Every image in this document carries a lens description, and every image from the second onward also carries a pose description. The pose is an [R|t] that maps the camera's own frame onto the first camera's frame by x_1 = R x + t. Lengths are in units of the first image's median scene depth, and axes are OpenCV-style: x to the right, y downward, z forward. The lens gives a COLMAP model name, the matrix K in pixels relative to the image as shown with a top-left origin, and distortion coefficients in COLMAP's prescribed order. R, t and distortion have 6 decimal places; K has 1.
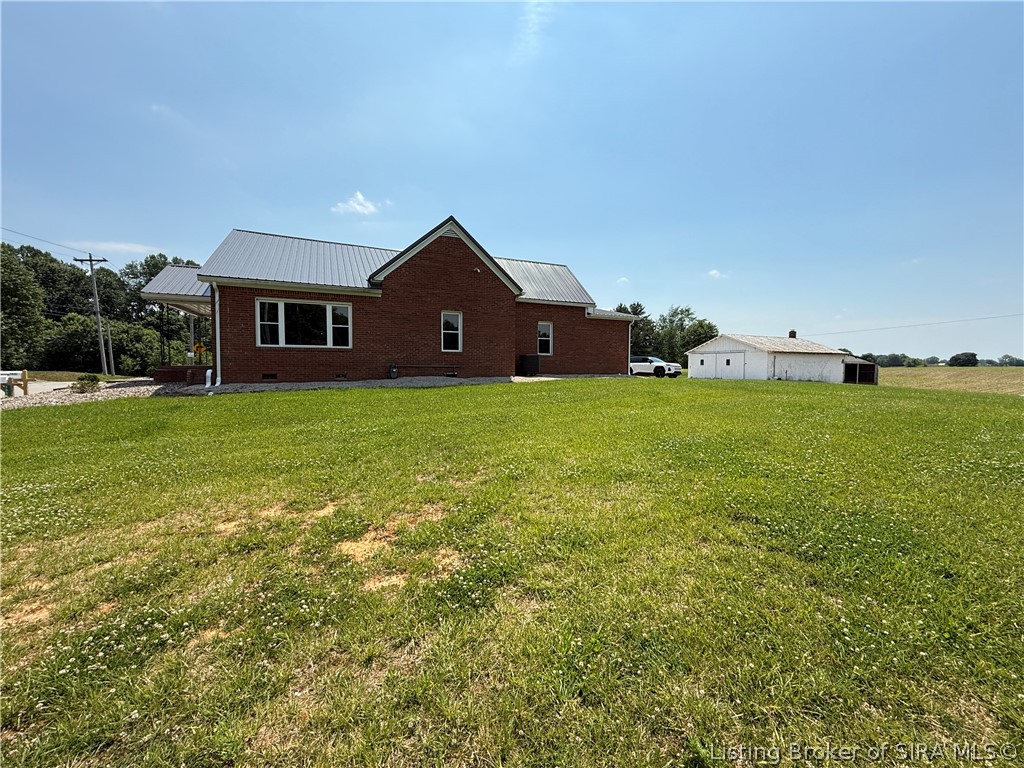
lens RADIAL K [[406.8, 0, 509.8], [0, 406.8, 385.7], [0, 0, 1]] dist [-0.000164, 0.000357]
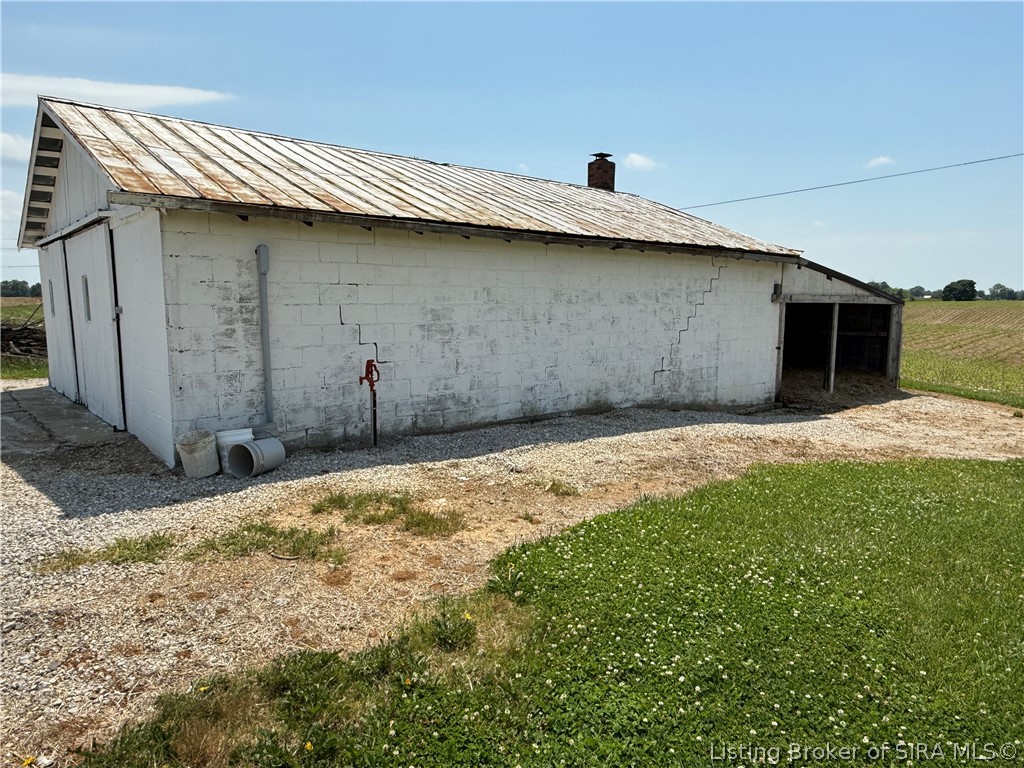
lens RADIAL K [[669.9, 0, 511.2], [0, 669.9, 384.3], [0, 0, 1]] dist [0.006988, 0.001057]
pose [[0.963735, -0.036096, 0.264408, 1.398626], [0.016108, 0.996872, 0.077378, -0.098398], [-0.266374, -0.070313, 0.961302, 1.651806]]
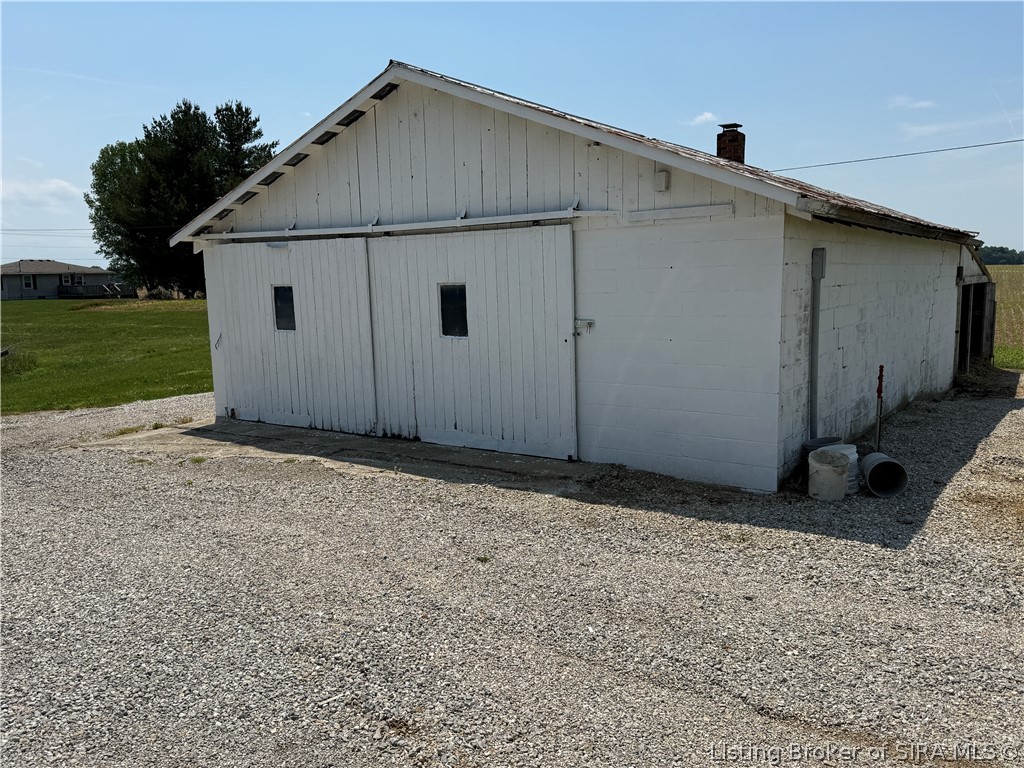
lens RADIAL K [[796.1, 0, 516.9], [0, 796.1, 402.8], [0, 0, 1]] dist [0.072592, 0.001801]
pose [[0.859553, -0.099608, 0.501246, 0.977619], [0.047610, 0.992163, 0.115521, -0.127496], [-0.508824, -0.075433, 0.857559, 1.780413]]
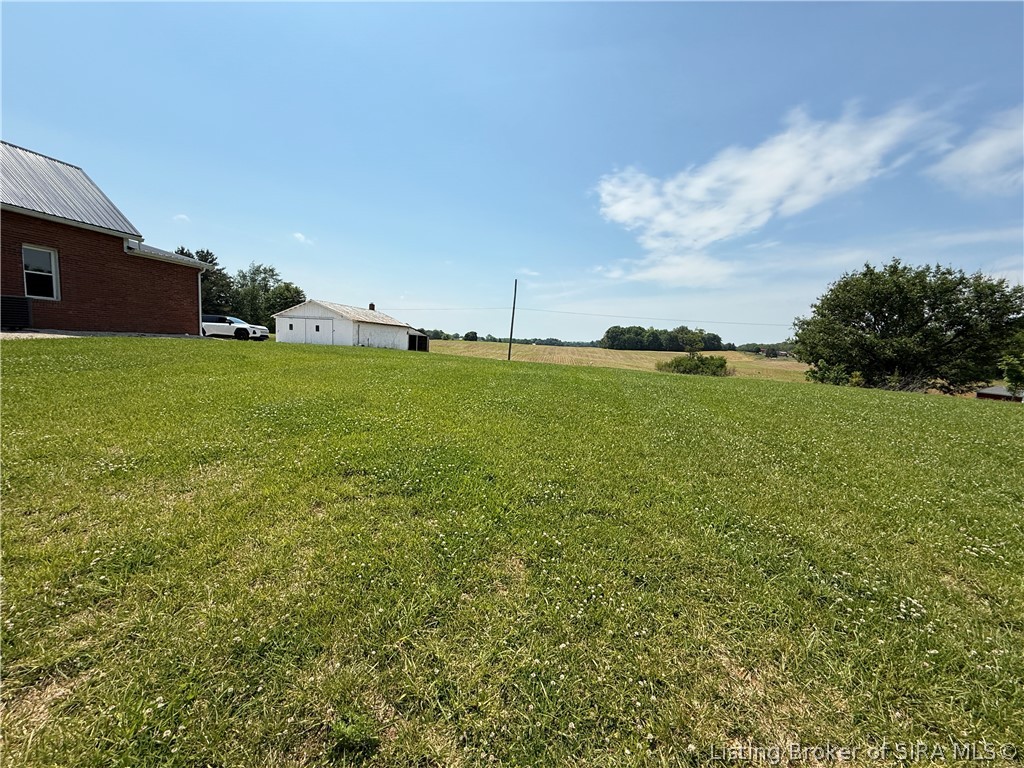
lens RADIAL K [[406.8, 0, 509.8], [0, 406.8, 385.7], [0, 0, 1]] dist [-0.000164, 0.000357]
pose [[0.593419, -0.055995, 0.802944, 0.000319], [-0.009630, 0.997012, 0.076646, 0.005935], [-0.804836, -0.053215, 0.591107, 0.021041]]
